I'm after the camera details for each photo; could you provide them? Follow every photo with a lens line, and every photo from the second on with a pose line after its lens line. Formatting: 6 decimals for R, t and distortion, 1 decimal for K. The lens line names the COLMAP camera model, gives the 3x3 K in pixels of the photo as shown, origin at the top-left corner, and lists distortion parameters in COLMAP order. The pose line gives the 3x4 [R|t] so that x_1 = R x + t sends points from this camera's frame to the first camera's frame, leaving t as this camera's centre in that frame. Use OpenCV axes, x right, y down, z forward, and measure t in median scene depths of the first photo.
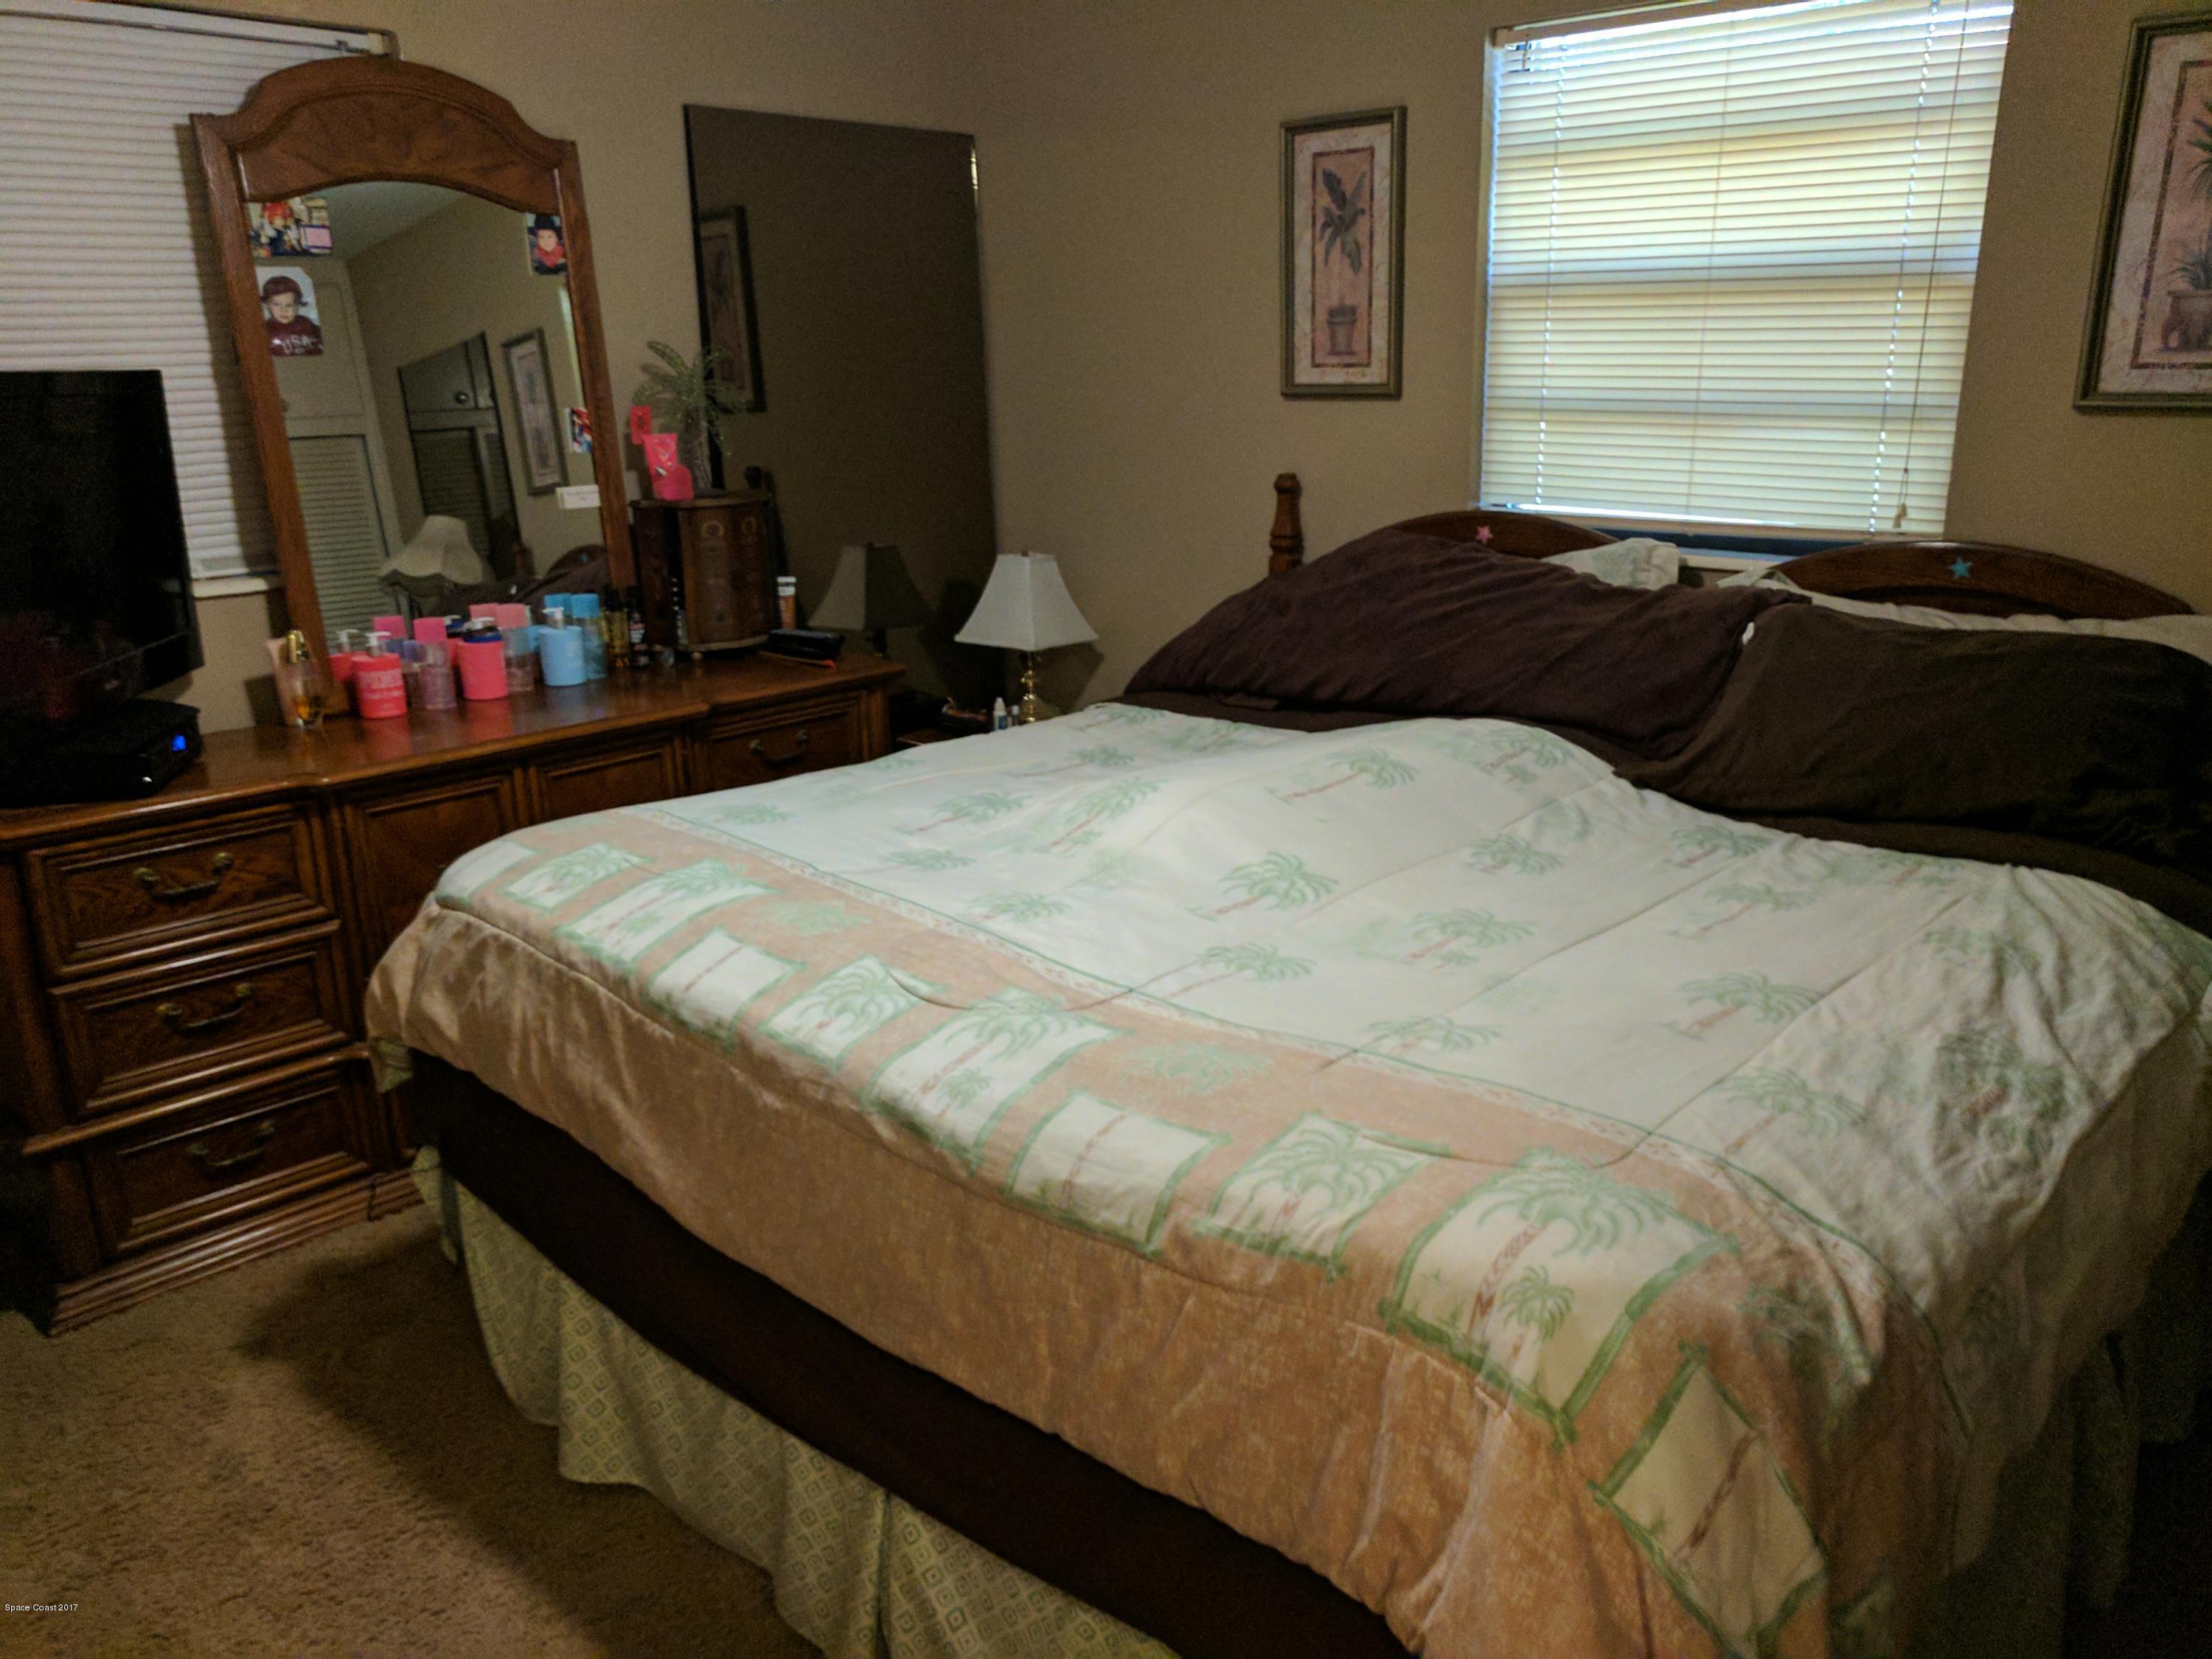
lens RADIAL K [[1662.3, 0, 1114.9], [0, 1662.3, 830.5], [0, 0, 1]] dist [0.011533, 0.002473]
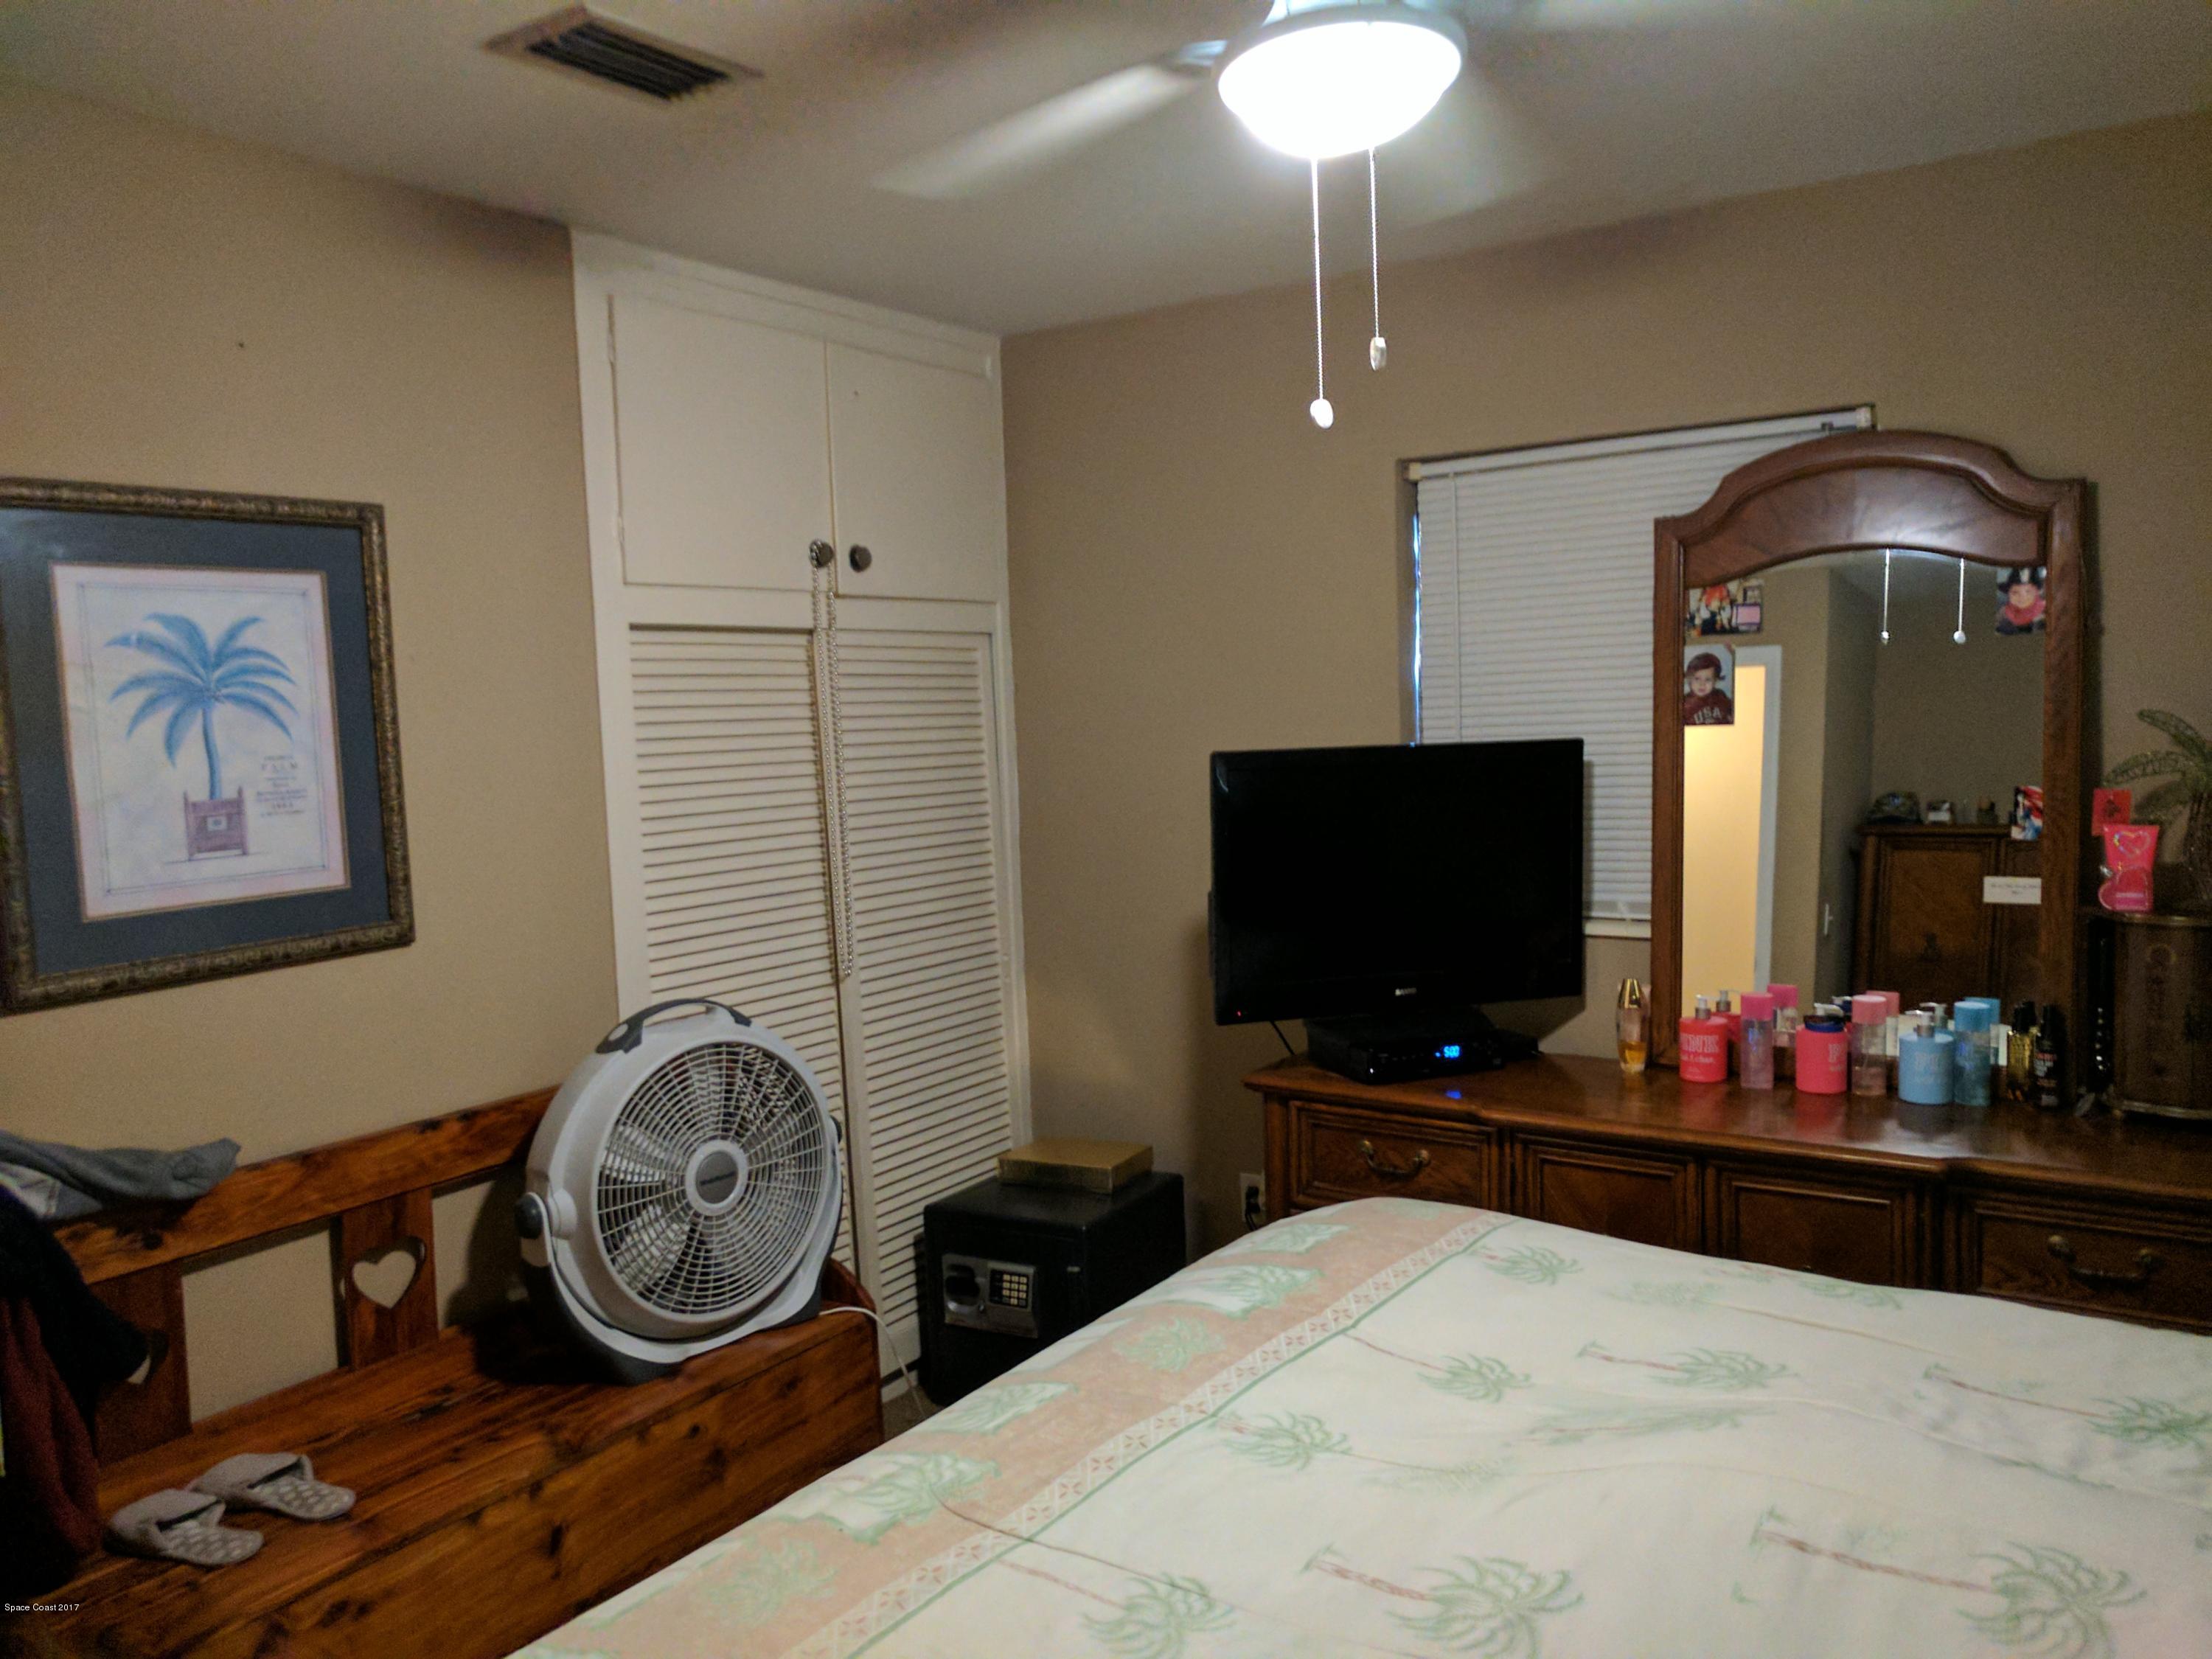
lens RADIAL K [[1662.3, 0, 1112.9], [0, 1662.3, 840.3], [0, 0, 1]] dist [0.011533, 0.002473]
pose [[0.171824, 0.097199, -0.980321, 0.475783], [-0.252877, 0.966129, 0.051469, -0.176367], [0.952119, 0.239056, 0.190584, 0.468475]]
